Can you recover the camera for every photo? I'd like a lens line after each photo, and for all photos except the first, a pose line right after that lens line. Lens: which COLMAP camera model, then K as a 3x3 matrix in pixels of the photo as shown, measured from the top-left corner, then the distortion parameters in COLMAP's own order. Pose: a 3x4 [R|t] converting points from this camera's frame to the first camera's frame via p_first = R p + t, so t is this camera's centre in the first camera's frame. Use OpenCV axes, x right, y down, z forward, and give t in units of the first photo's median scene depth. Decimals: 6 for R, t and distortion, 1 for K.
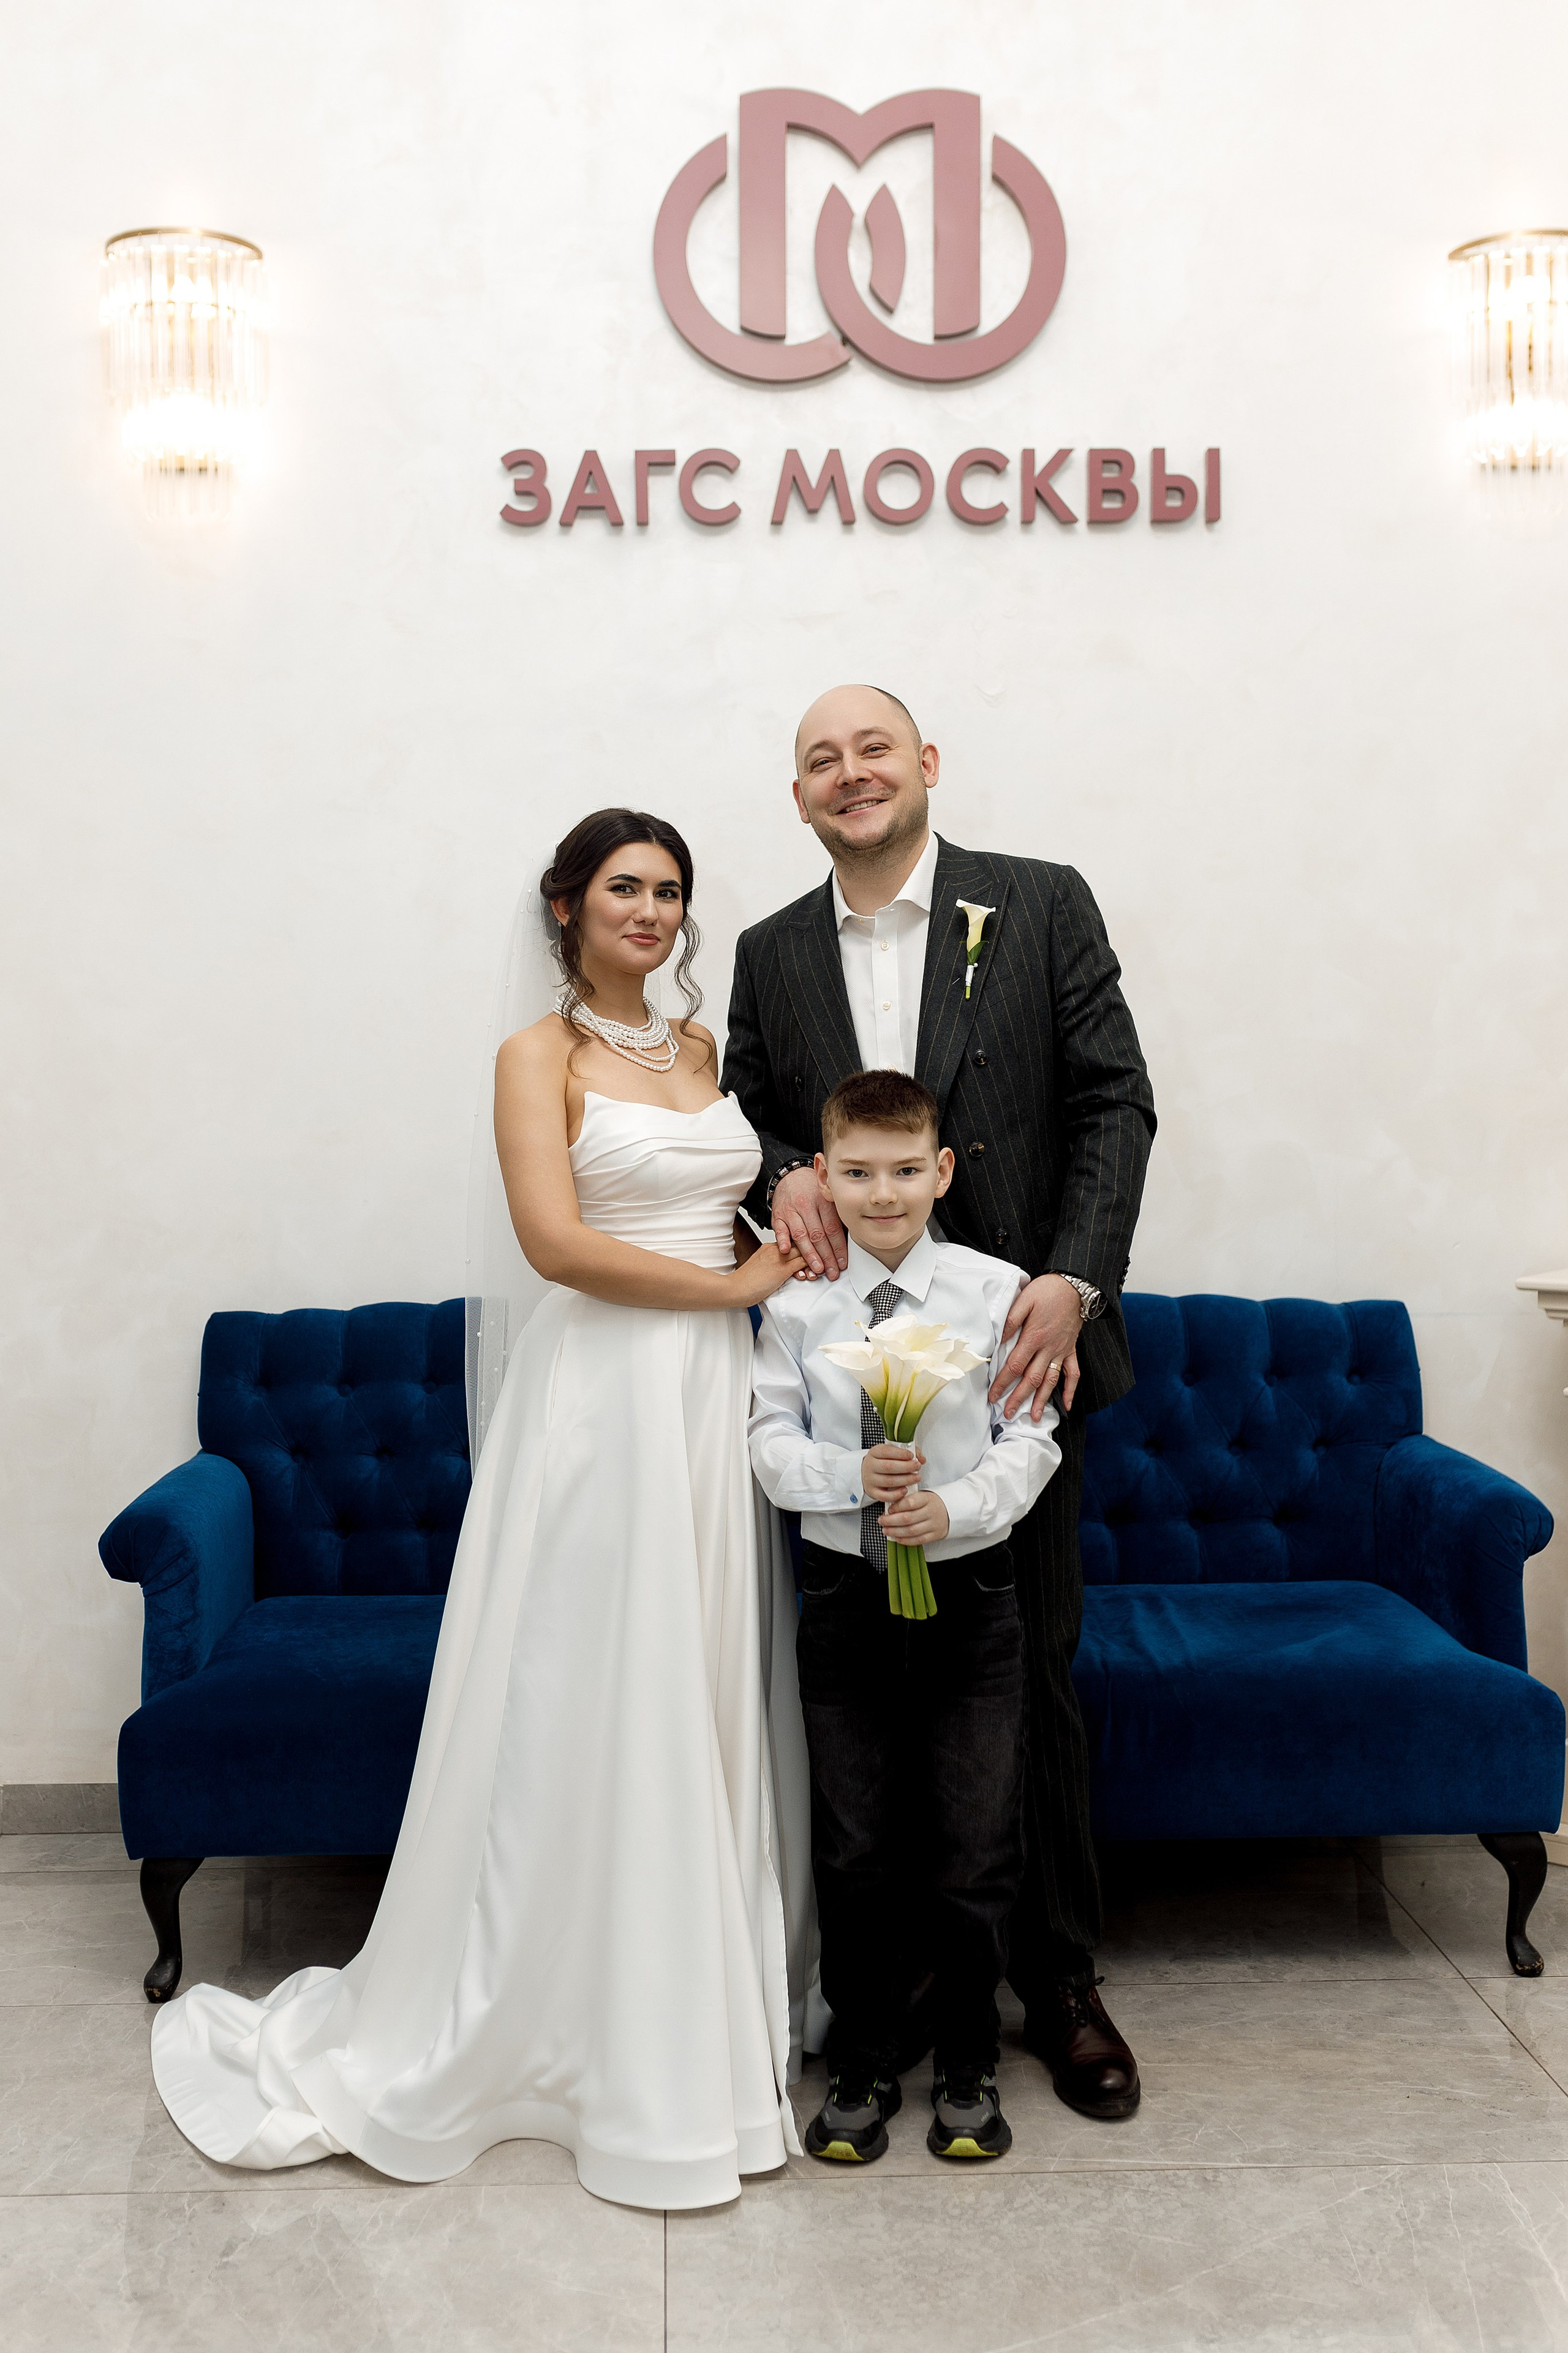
lens RADIAL K [[2444.0, 0, 713.9], [0, 2444.0, 1140.7], [0, 0, 1]] dist [-0.009759, 0.000000]
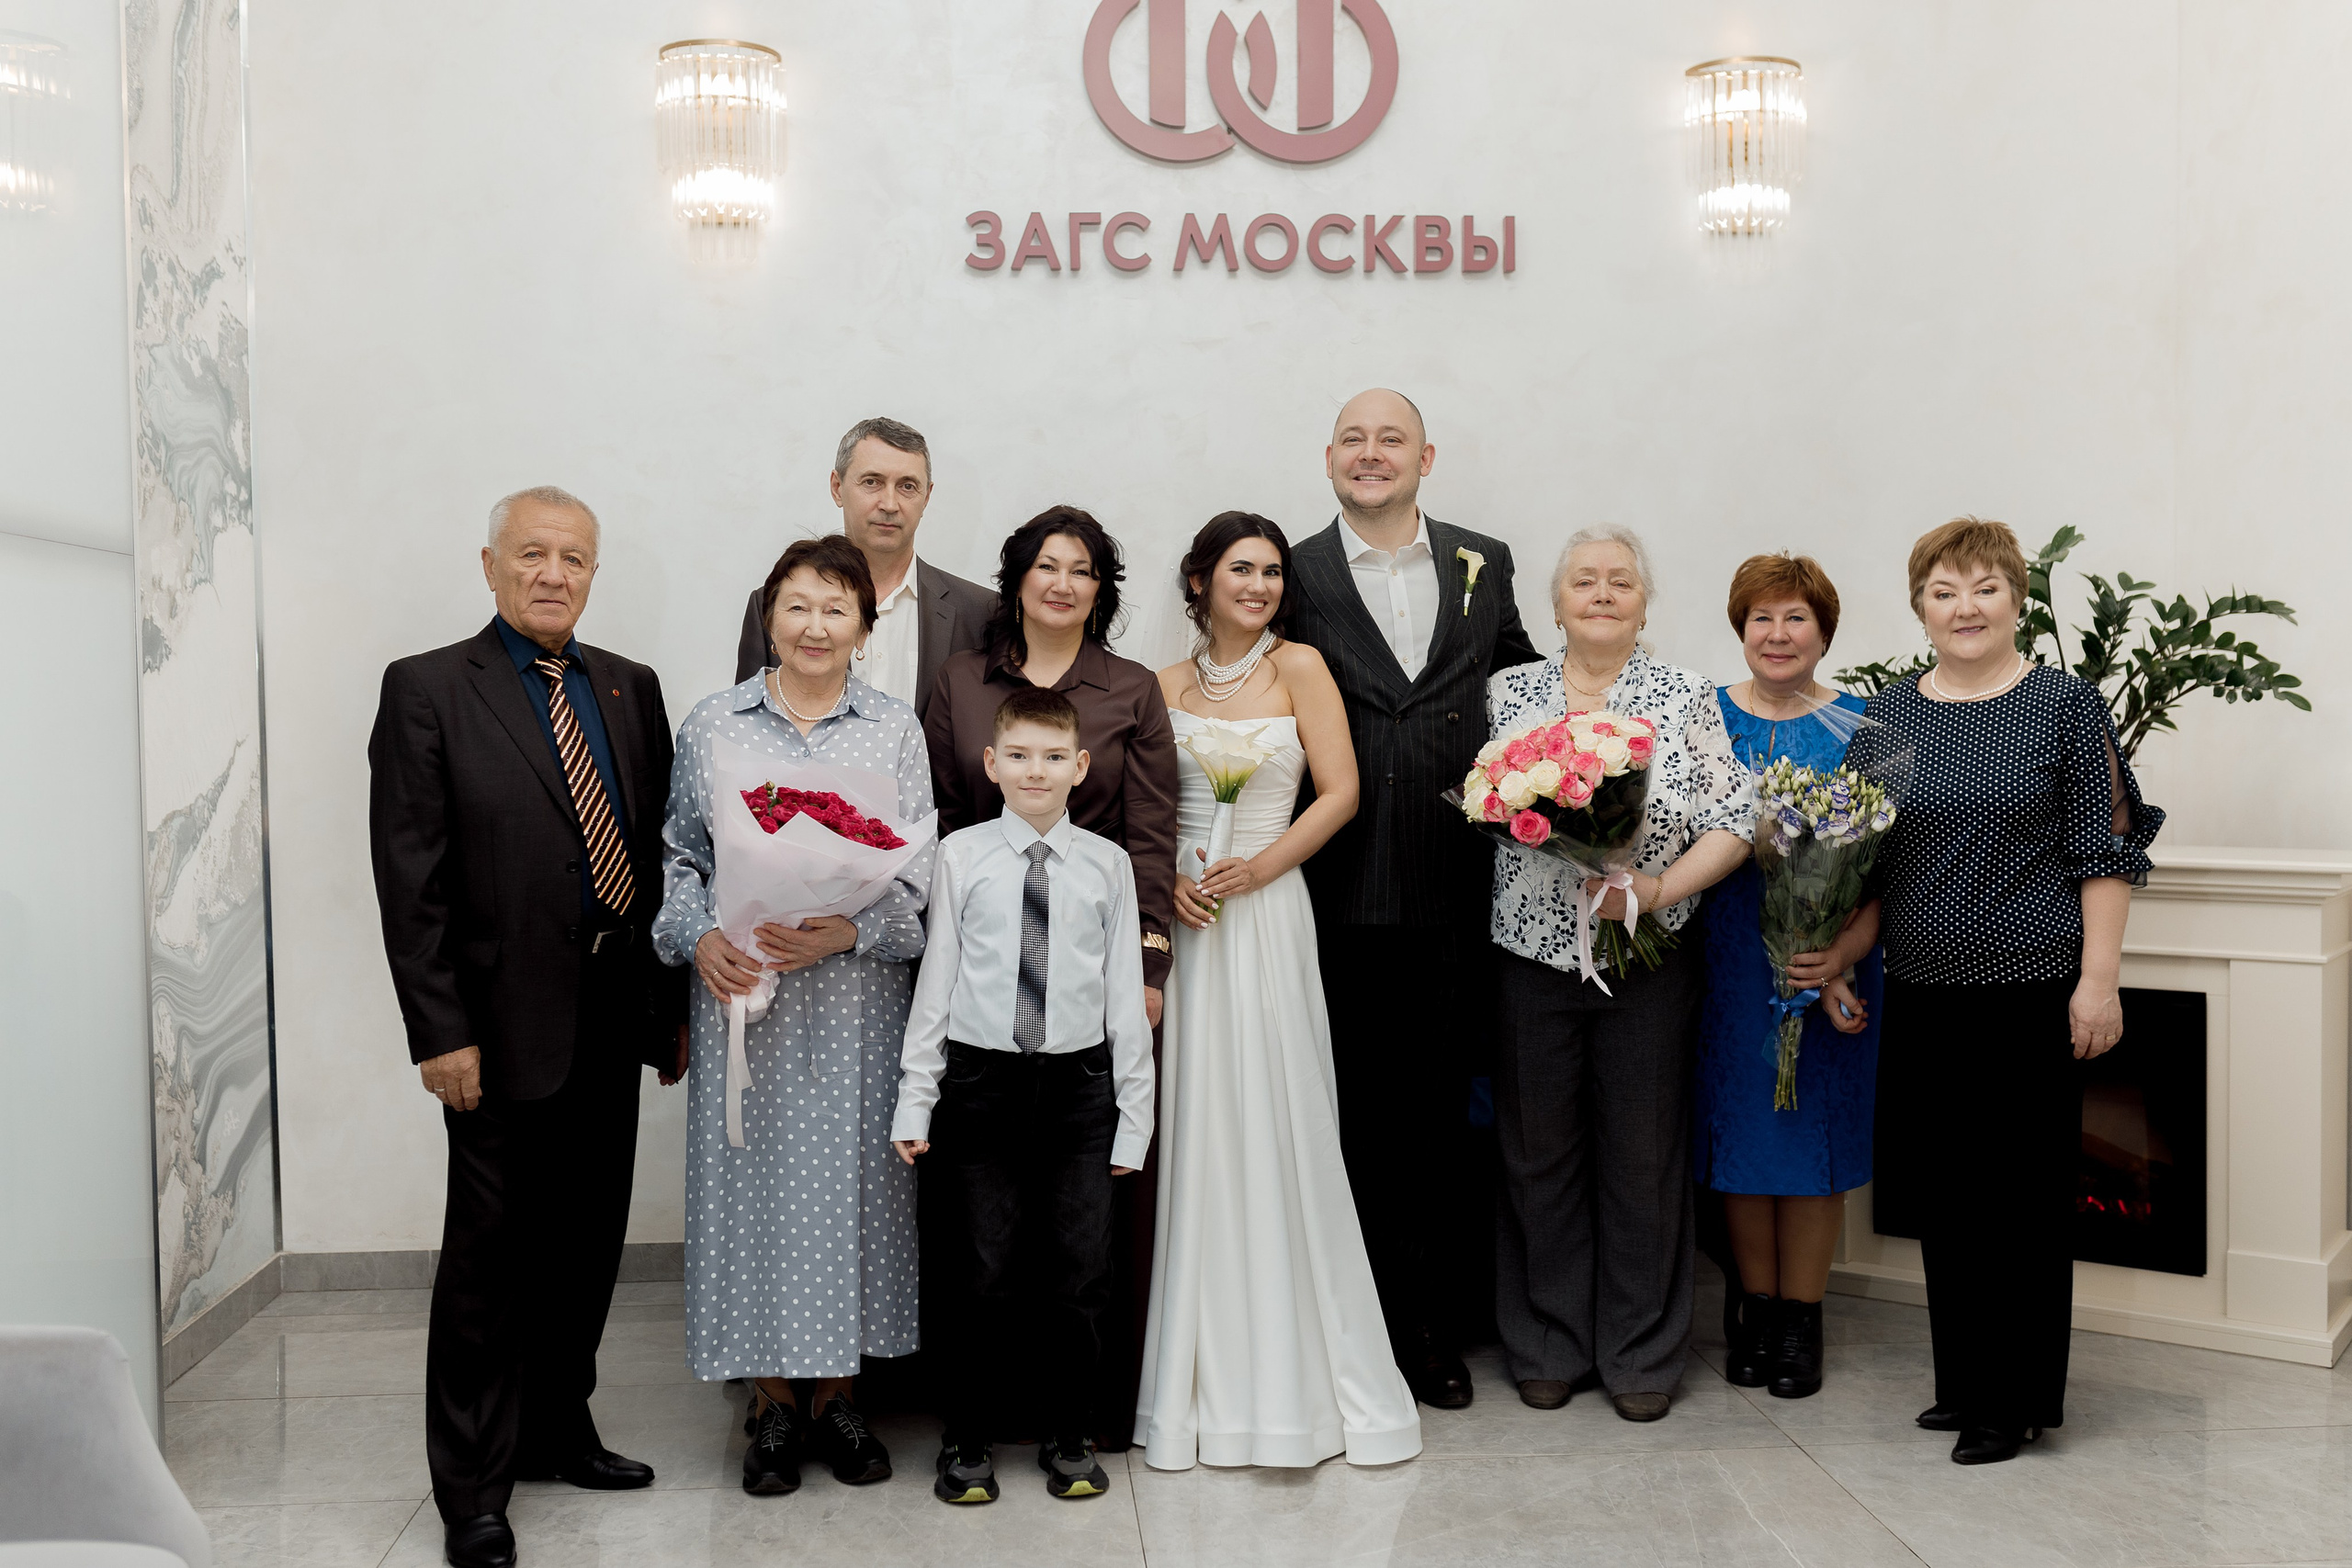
lens RADIAL K [[2275.3, 0, 1187.6], [0, 2275.3, 785.3], [0, 0, 1]] dist [-0.011990, 0.000000]
pose [[0.997942, -0.002659, 0.064071, -0.047886], [0.002313, 0.999982, 0.005488, 0.015689], [-0.064085, -0.005328, 0.997930, -0.213089]]
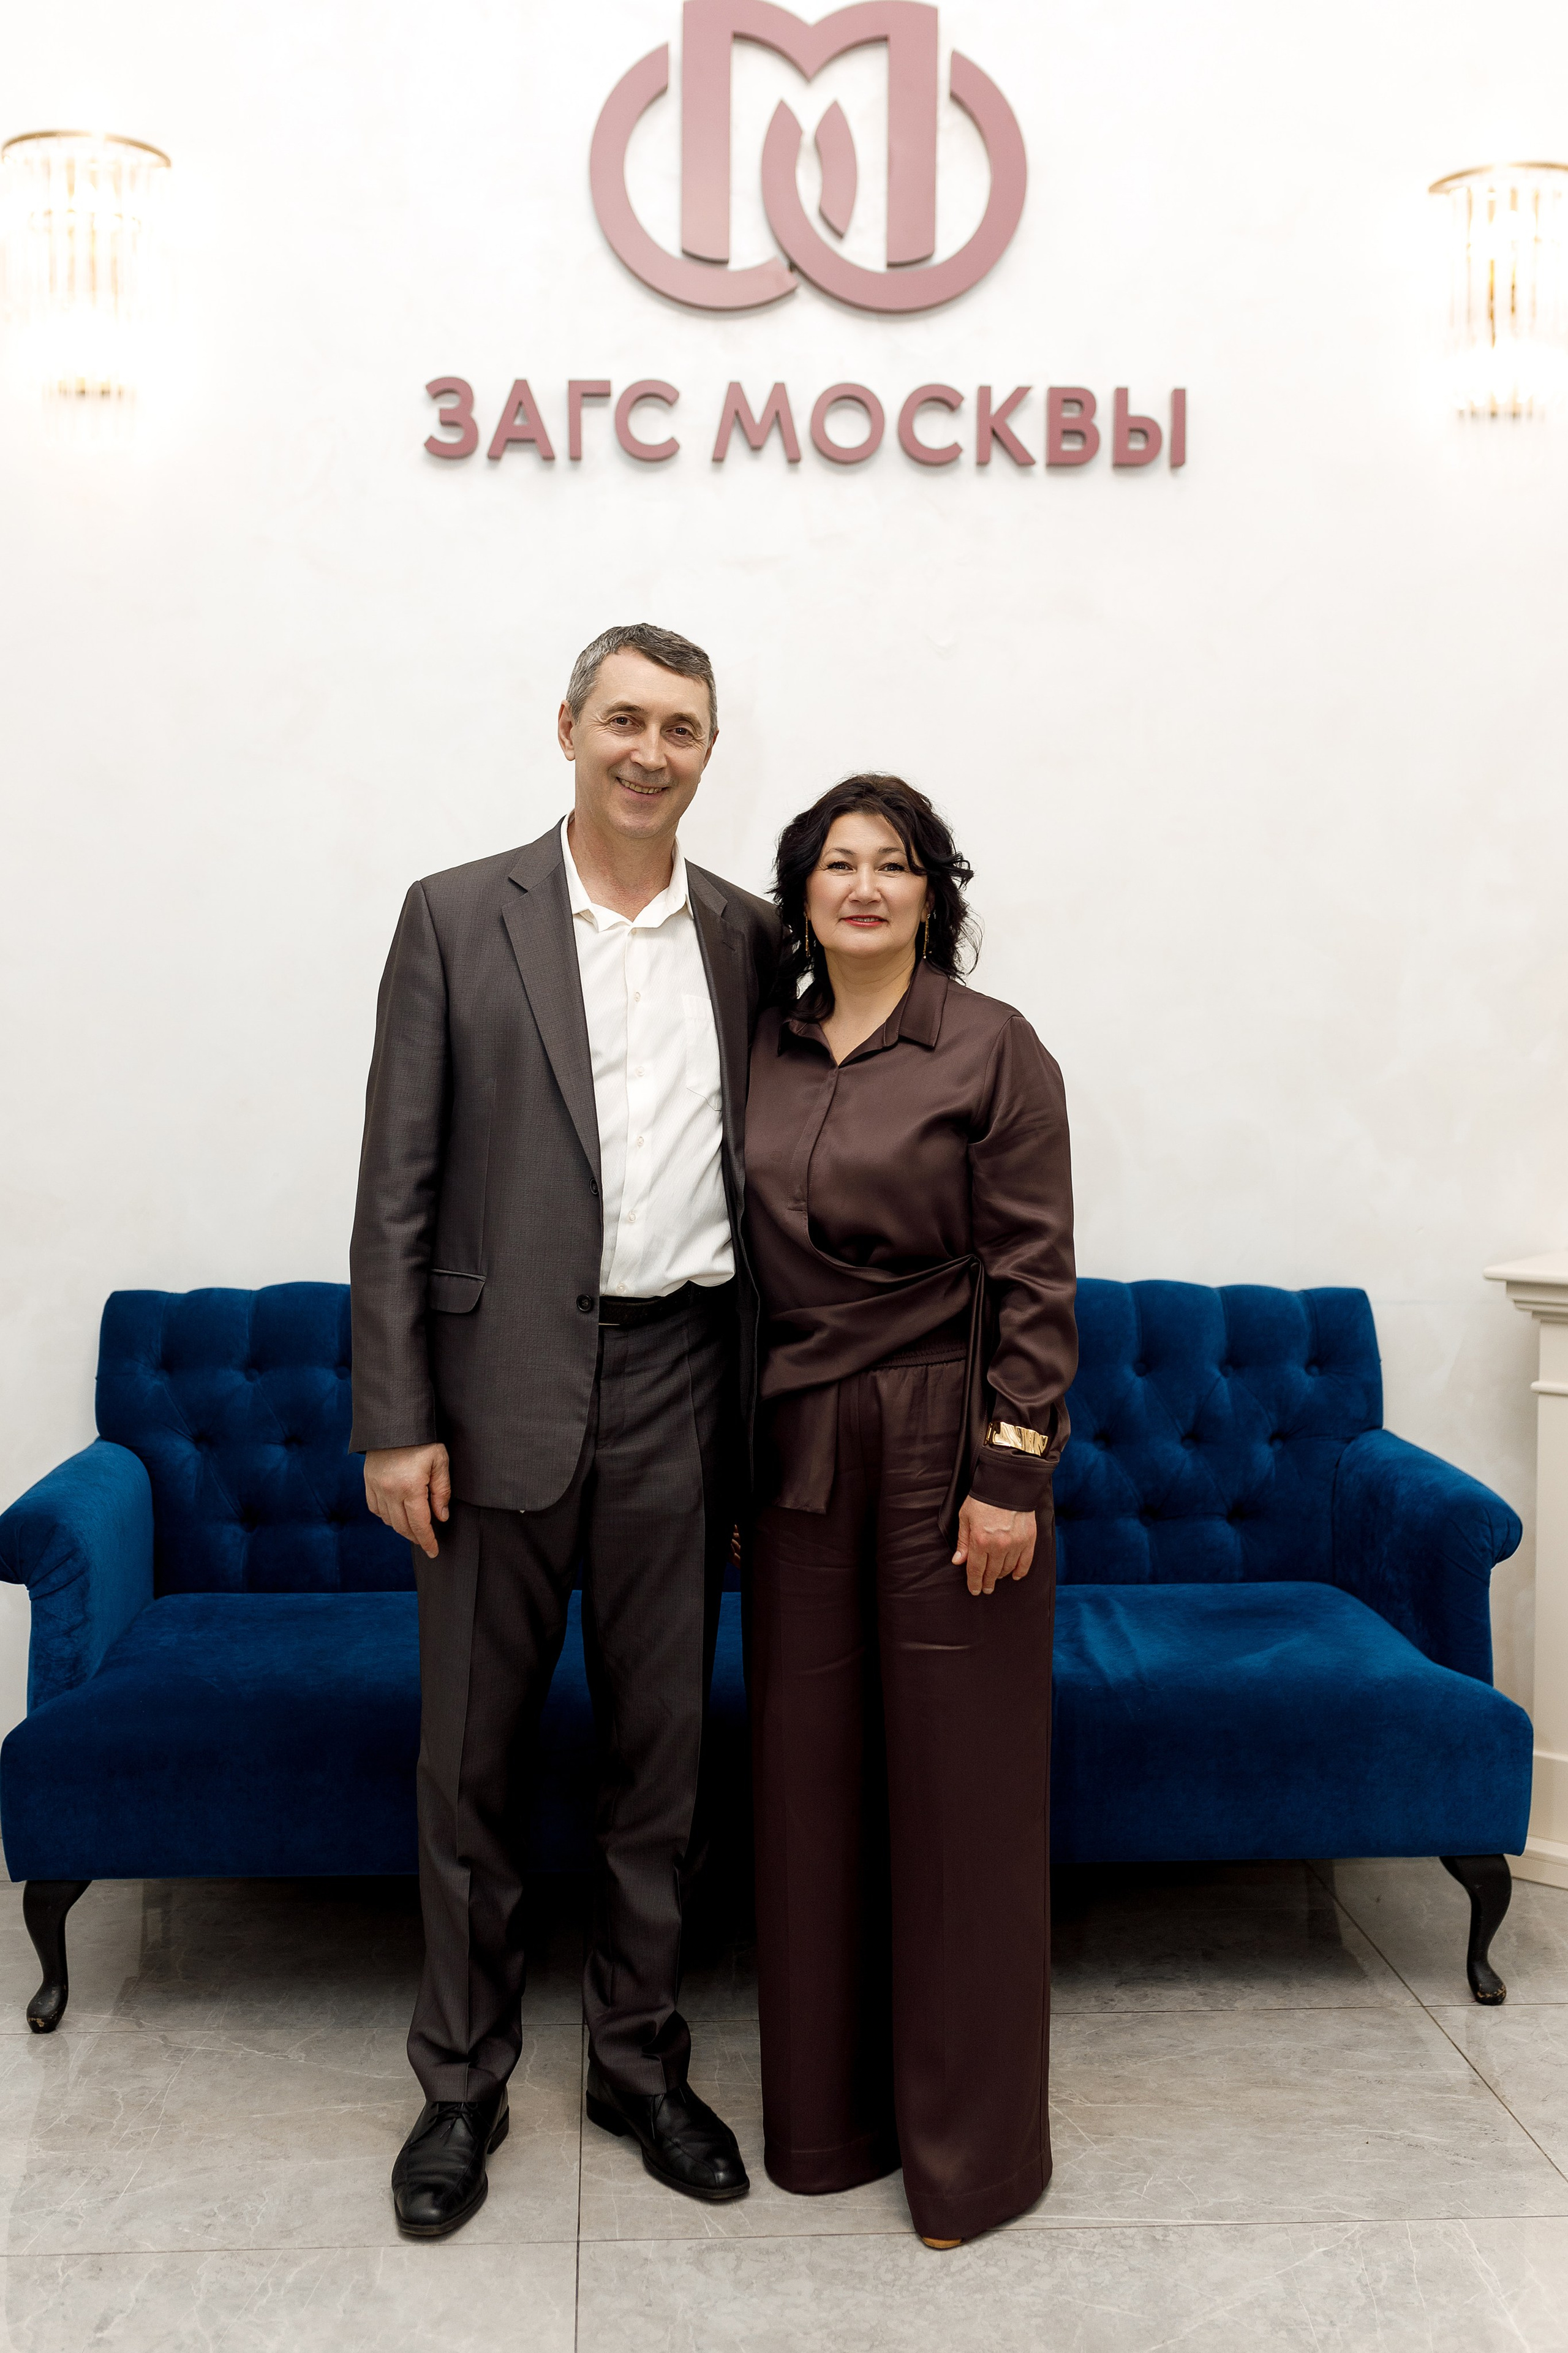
lens RADIAL K [[2444.0, 0, 715.1], [0, 2444.0, 1139.4], [0, 0, 1]] dist [-0.009759, 0.000000]
pose [[0.999638, 0.009487, 0.025167, 0.003423], [-0.010002, 0.999741, 0.020419, -0.009860], [-0.024967, -0.020663, 0.999475, 0.051959]]
